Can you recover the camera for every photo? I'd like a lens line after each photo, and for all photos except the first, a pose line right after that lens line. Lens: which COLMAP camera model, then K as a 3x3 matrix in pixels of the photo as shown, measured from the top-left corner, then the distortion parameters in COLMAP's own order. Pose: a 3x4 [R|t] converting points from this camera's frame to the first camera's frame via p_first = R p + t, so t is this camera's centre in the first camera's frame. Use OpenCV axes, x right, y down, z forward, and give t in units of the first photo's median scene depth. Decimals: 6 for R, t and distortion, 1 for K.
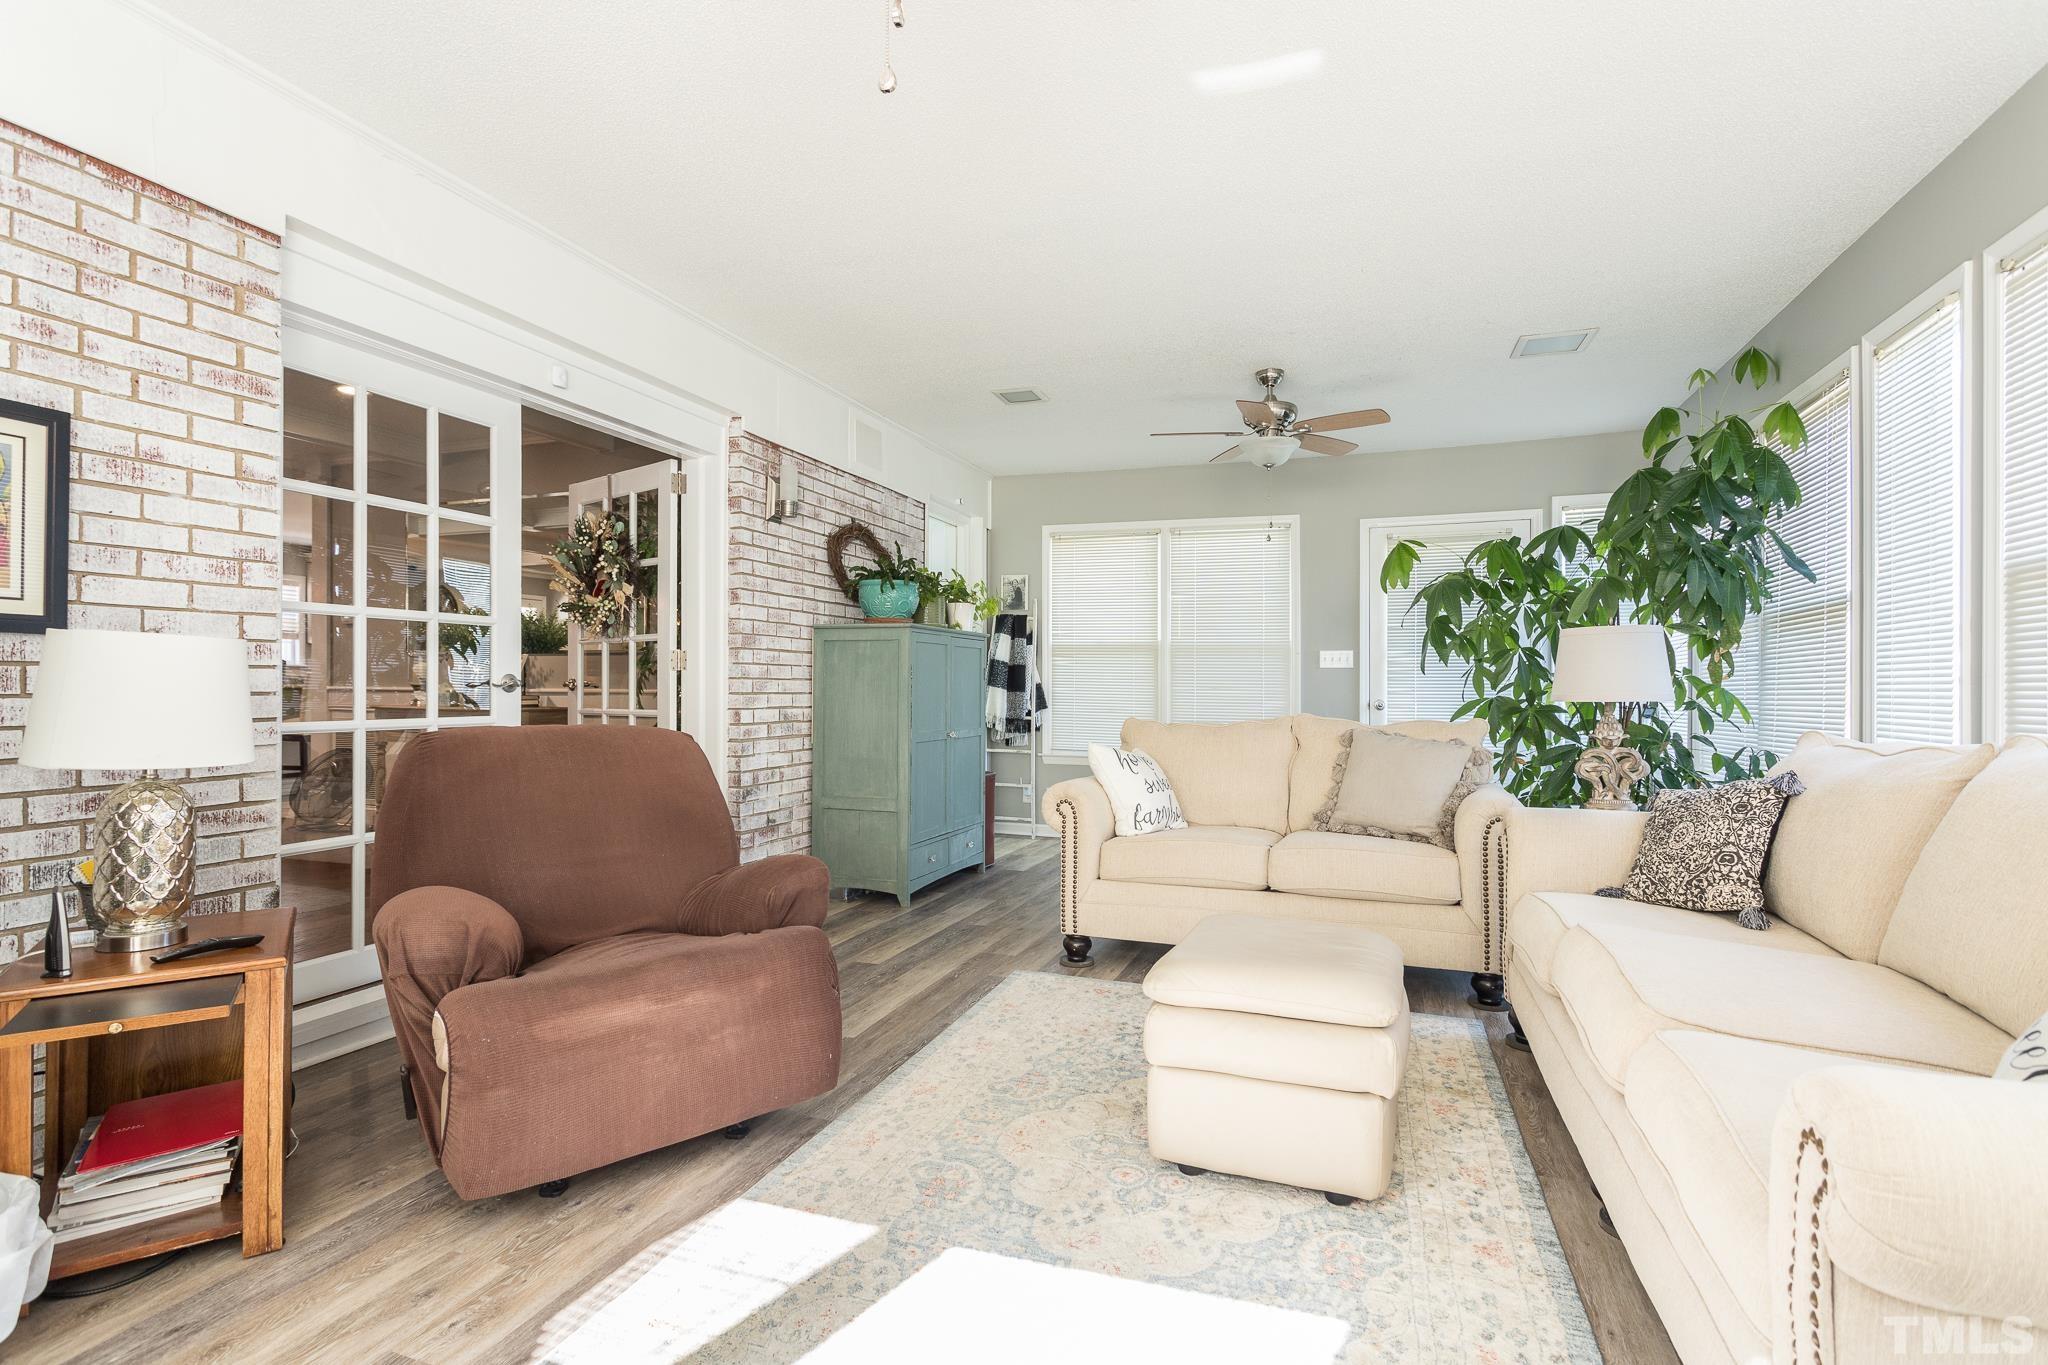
lens RADIAL K [[986.2, 0, 1024.0], [0, 986.2, 682.5], [0, 0, 1]] dist [0.012211, -0.000253]
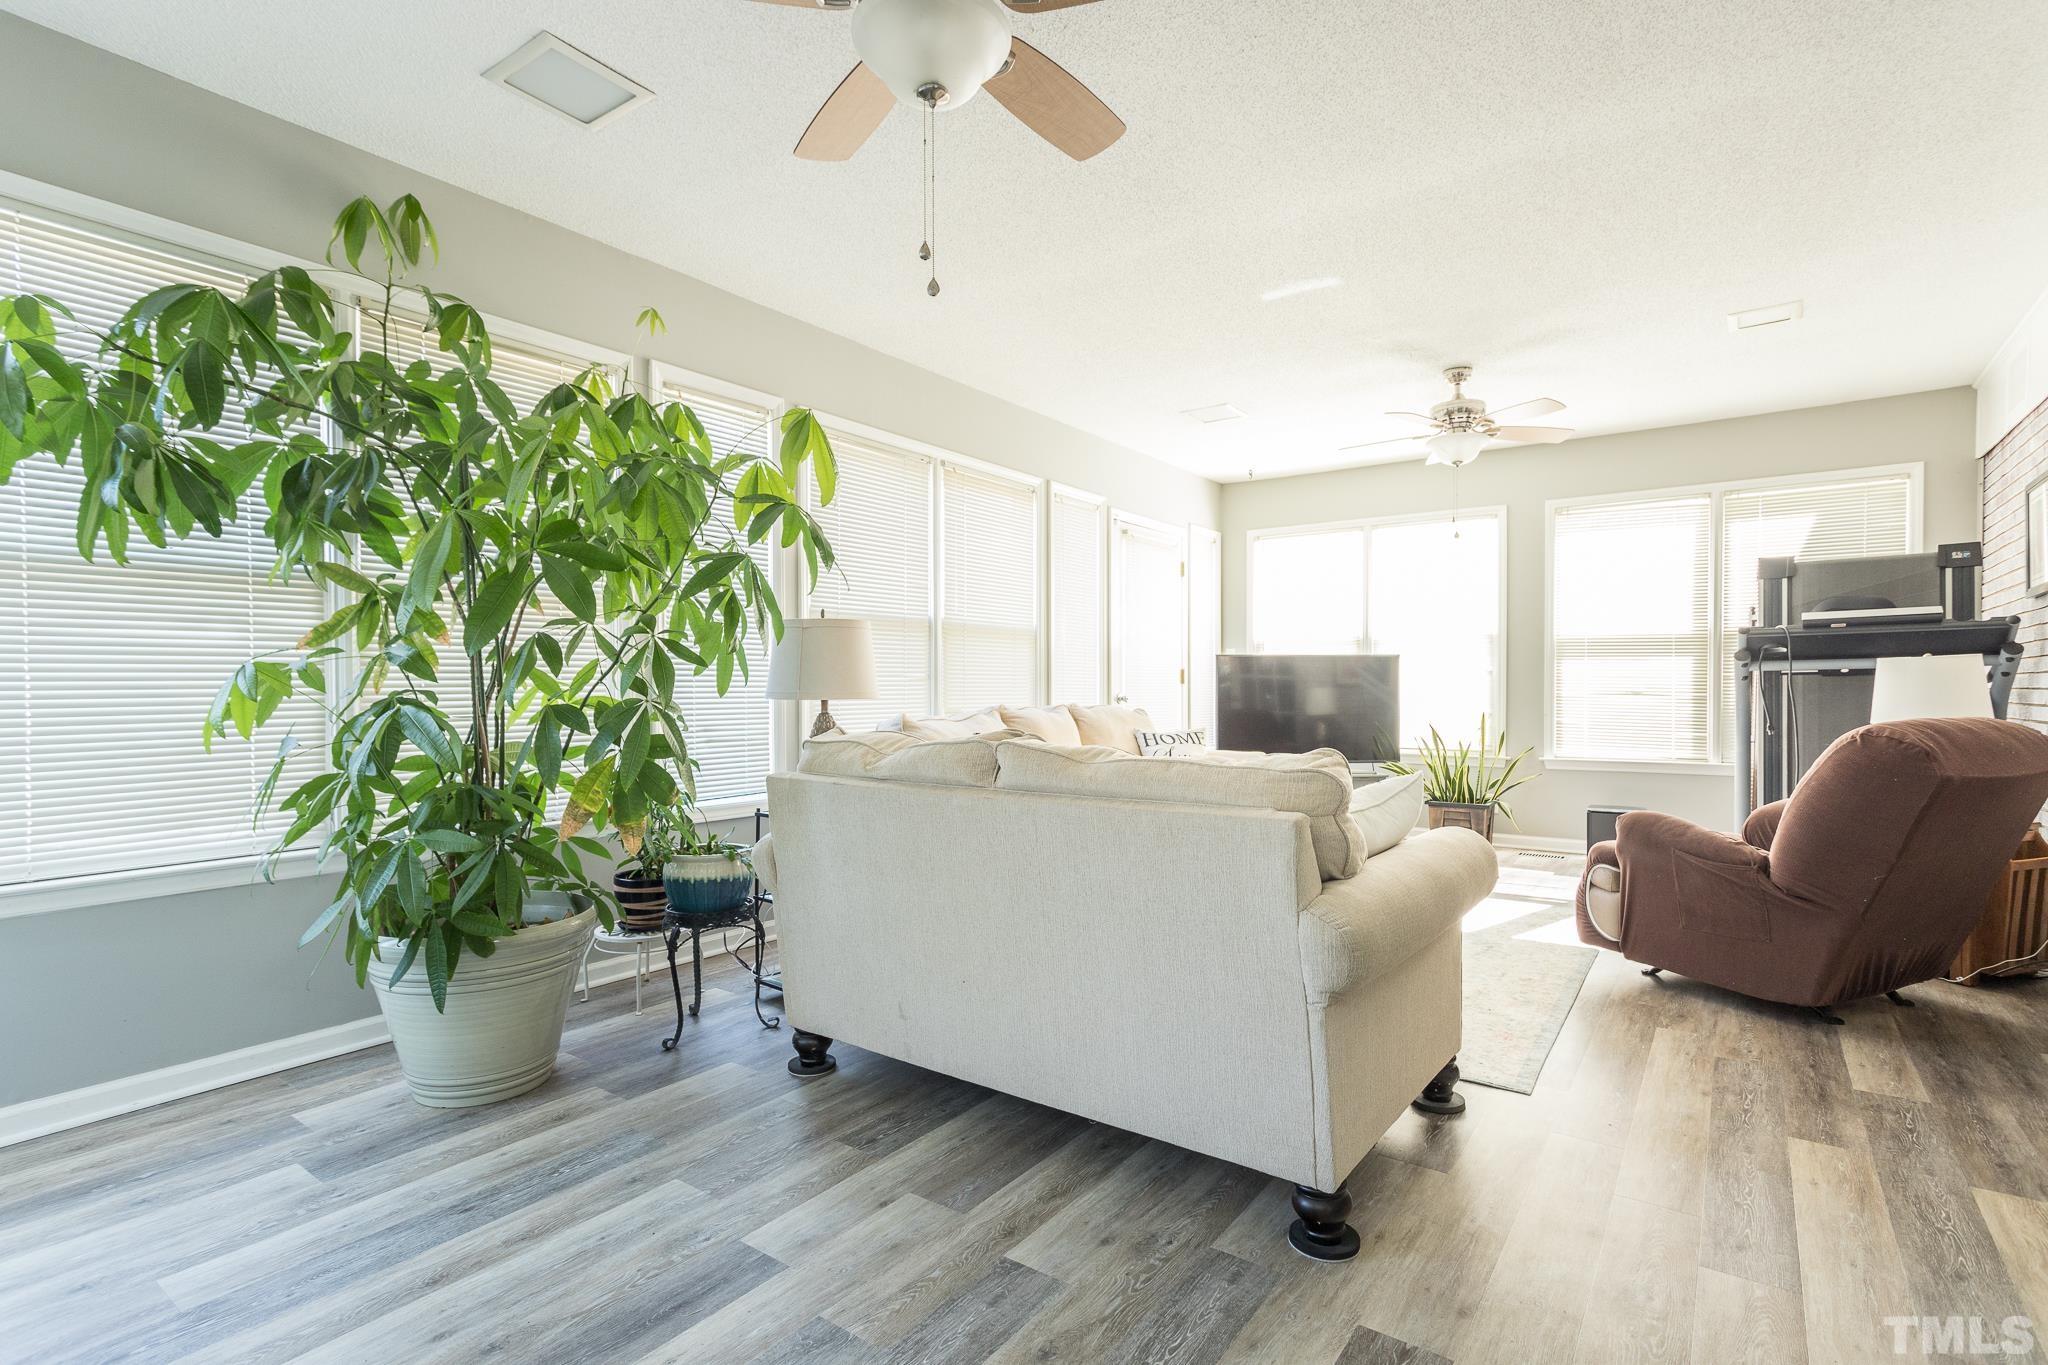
lens RADIAL K [[986.2, 0, 1024.0], [0, 986.2, 682.5], [0, 0, 1]] dist [0.012211, -0.000253]
pose [[-0.960236, -0.008251, 0.279069, 0.134342], [-0.007611, 0.999965, 0.003375, 0.008460], [-0.279088, 0.001117, -0.960265, 1.715386]]
